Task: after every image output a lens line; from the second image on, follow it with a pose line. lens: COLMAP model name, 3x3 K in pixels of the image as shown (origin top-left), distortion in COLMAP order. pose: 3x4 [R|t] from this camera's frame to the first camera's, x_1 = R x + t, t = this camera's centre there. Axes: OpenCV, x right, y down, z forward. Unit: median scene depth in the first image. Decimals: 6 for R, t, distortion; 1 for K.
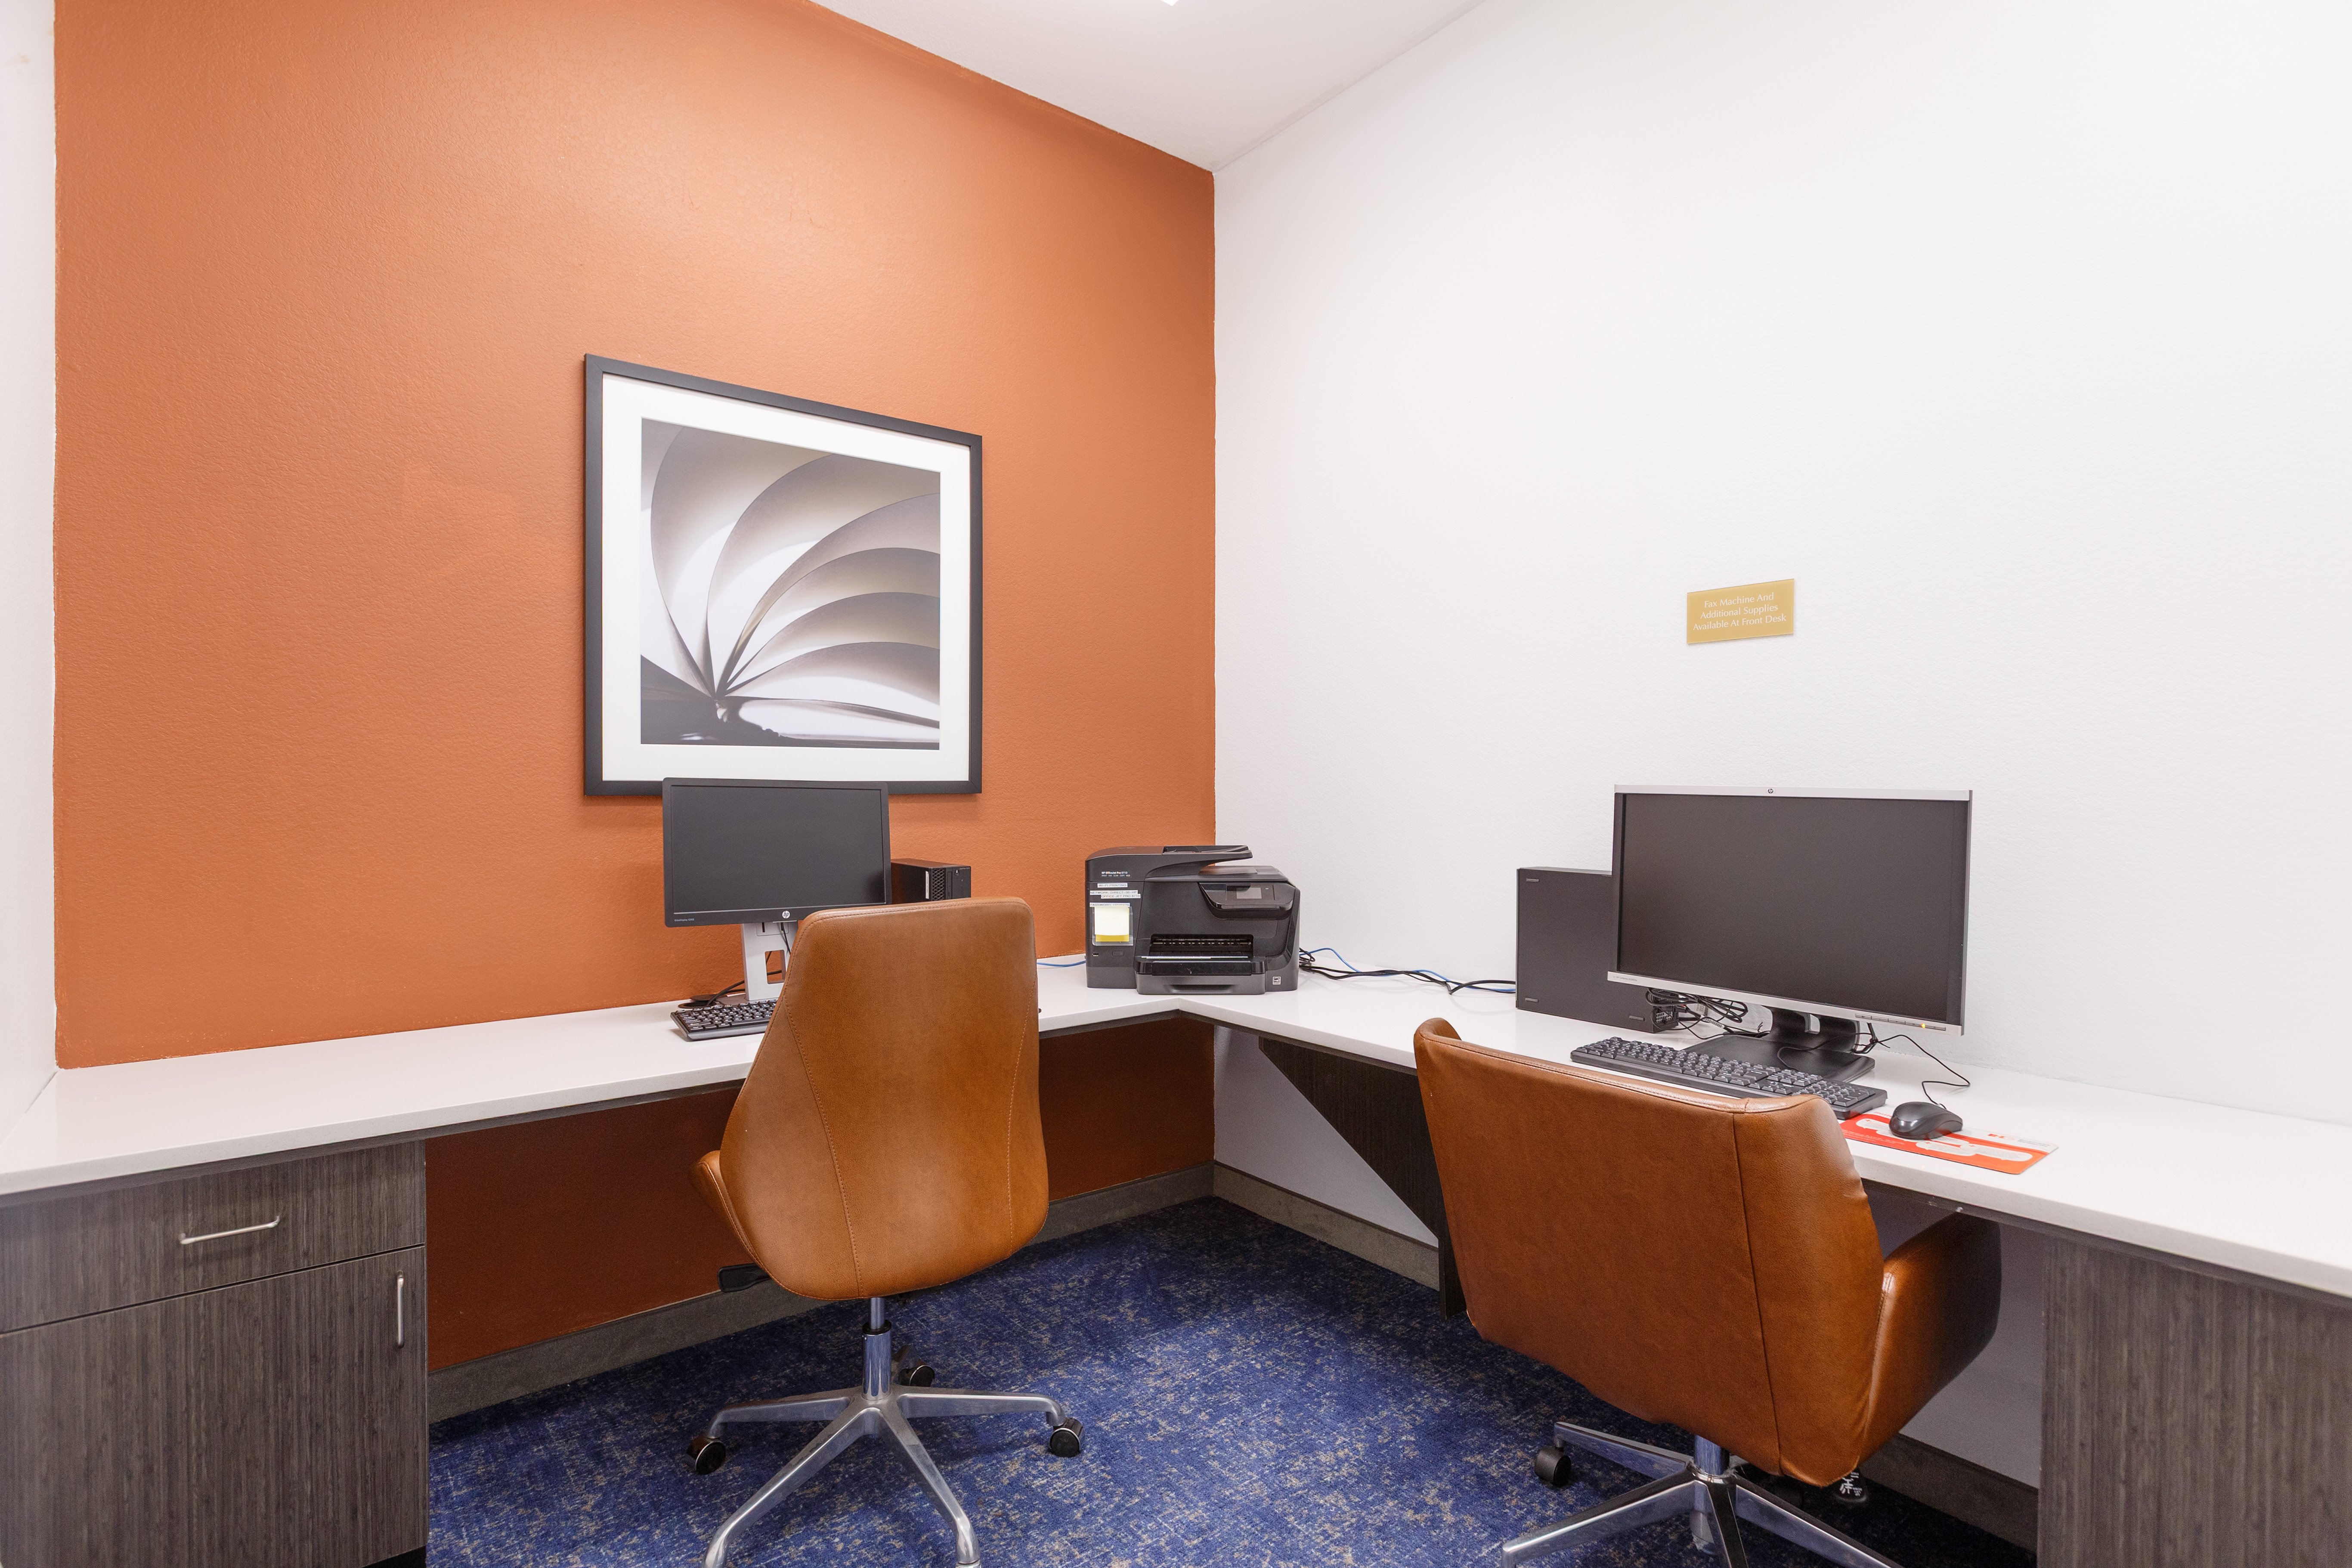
lens RADIAL K [[1148.4, 0, 1171.4], [0, 1148.4, 783.2], [0, 0, 1]] dist [-0.004652, -0.002195]
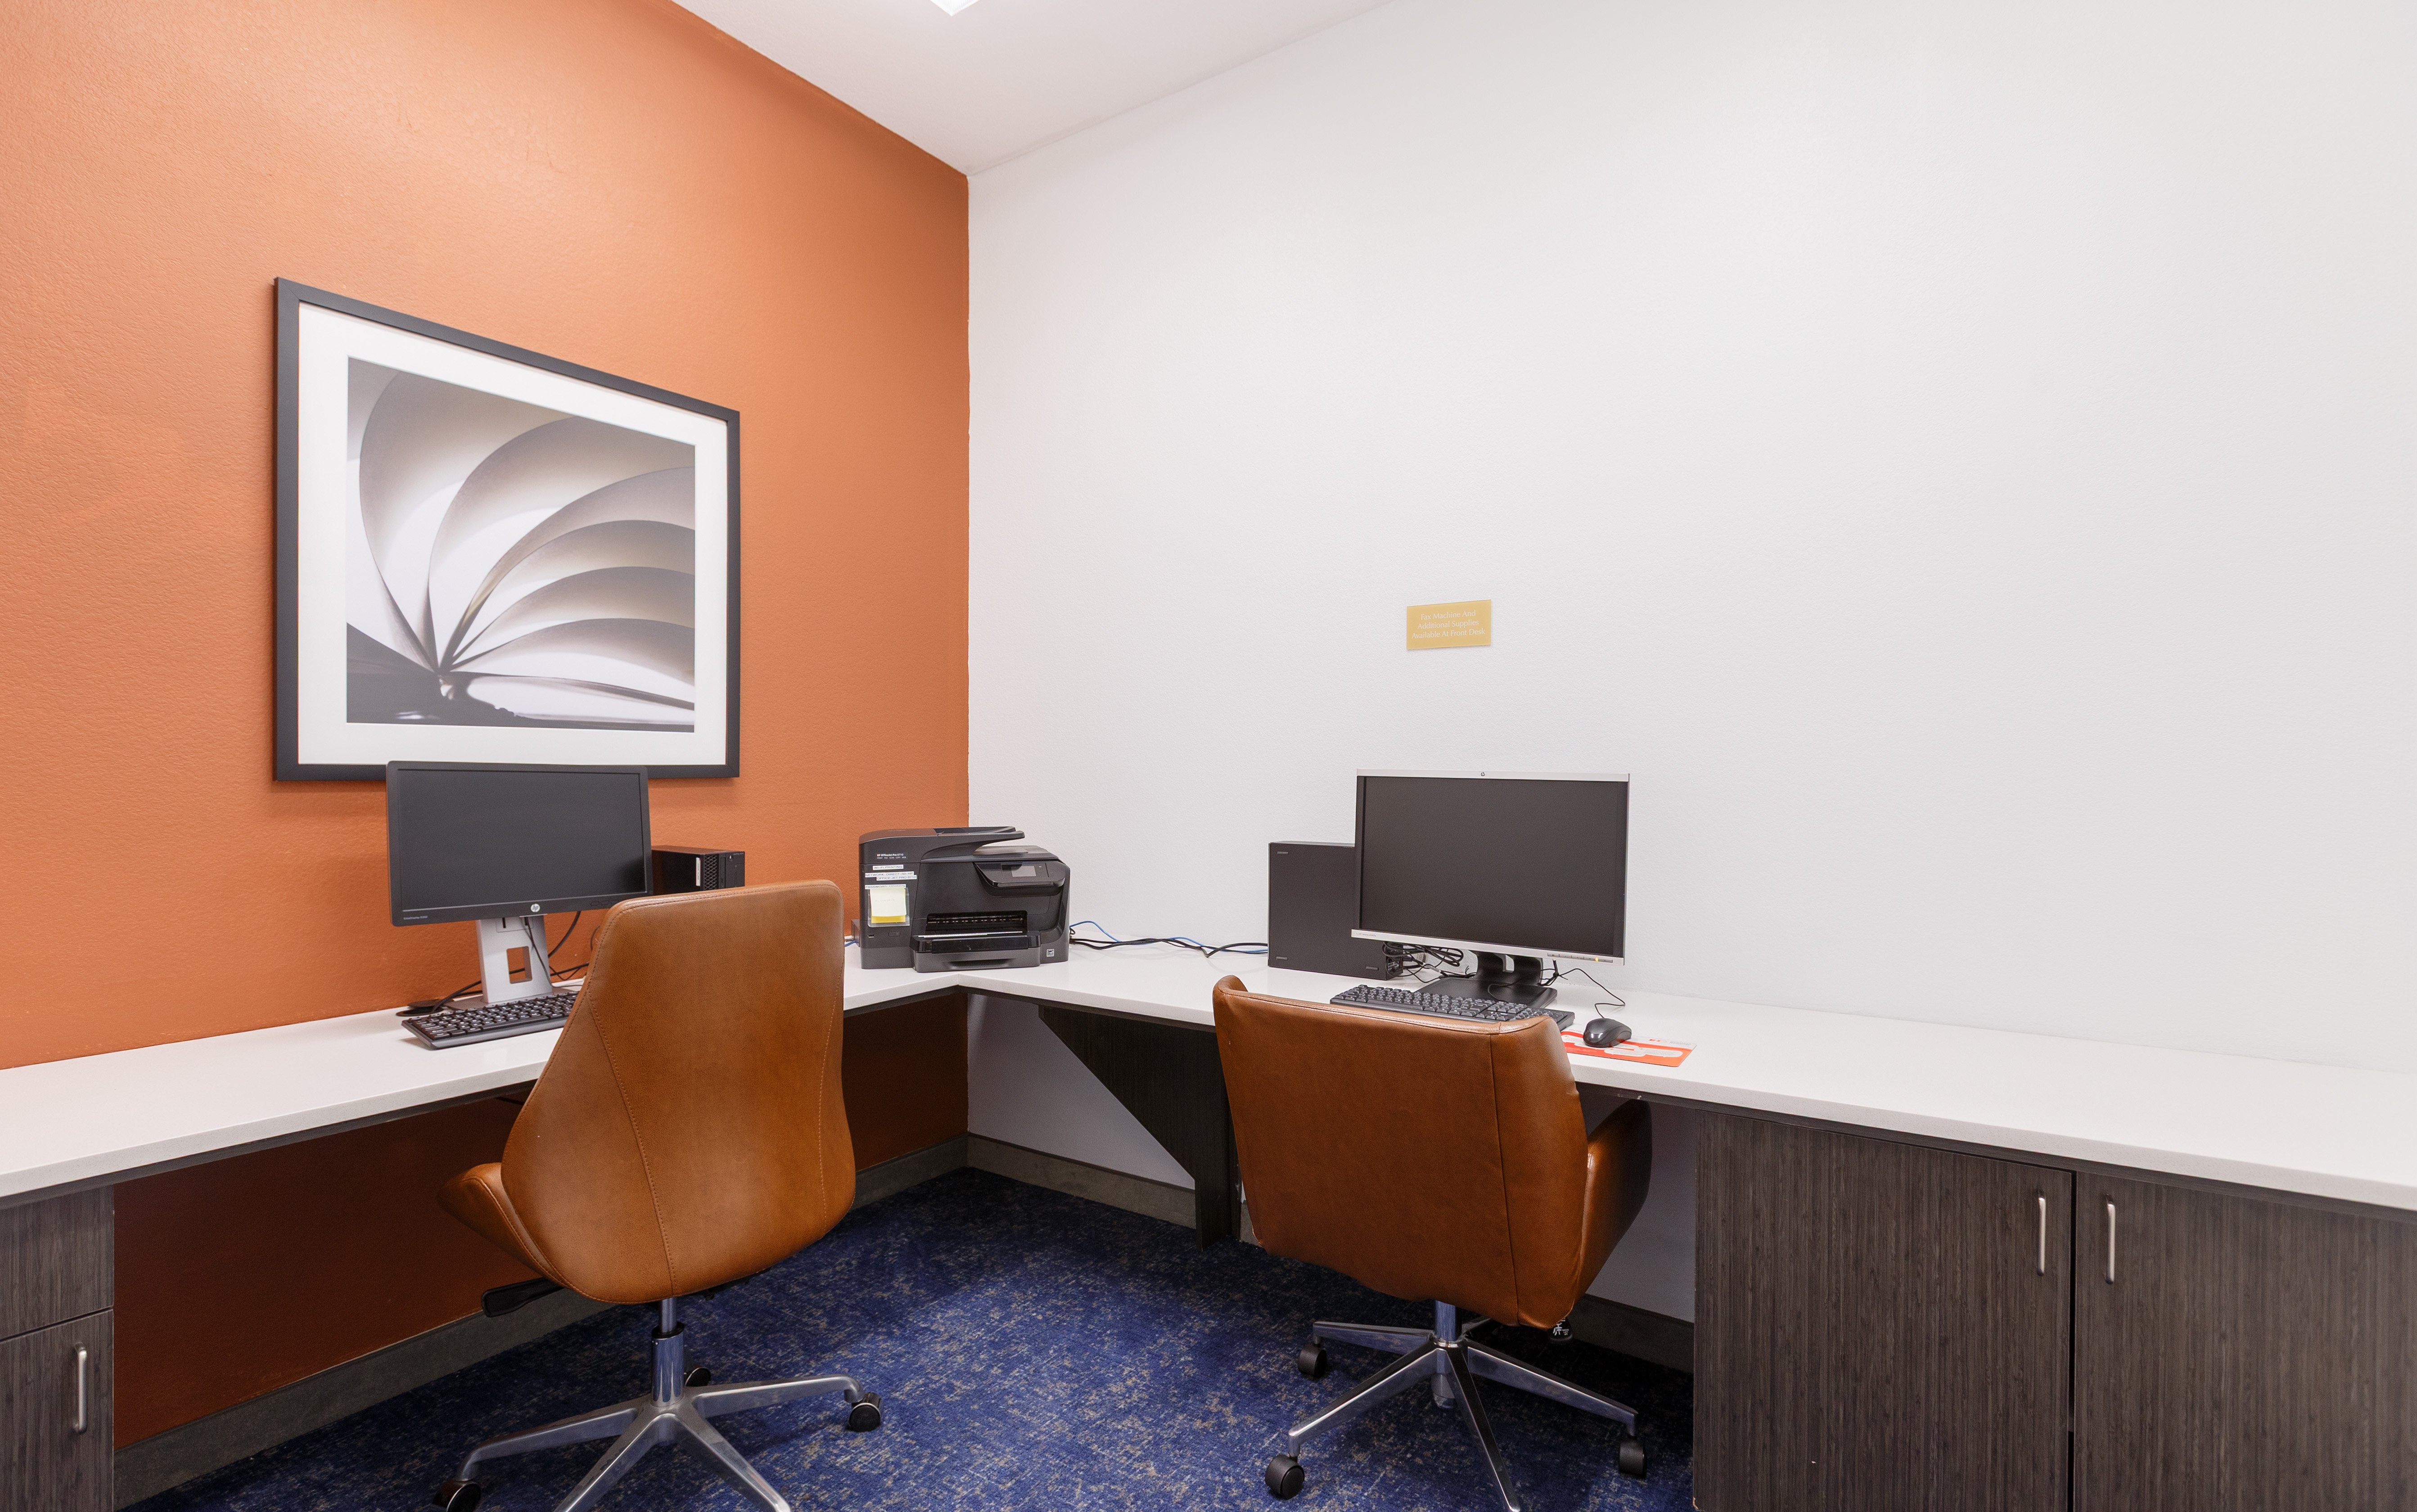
lens RADIAL K [[1109.9, 0, 1207.3], [0, 1109.9, 765.3], [0, 0, 1]] dist [0.000676, -0.001698]
pose [[0.951759, 0.001306, 0.306843, -0.104985], [-0.000516, 0.999996, -0.002656, 0.000761], [-0.306845, 0.002369, 0.951757, -0.028154]]
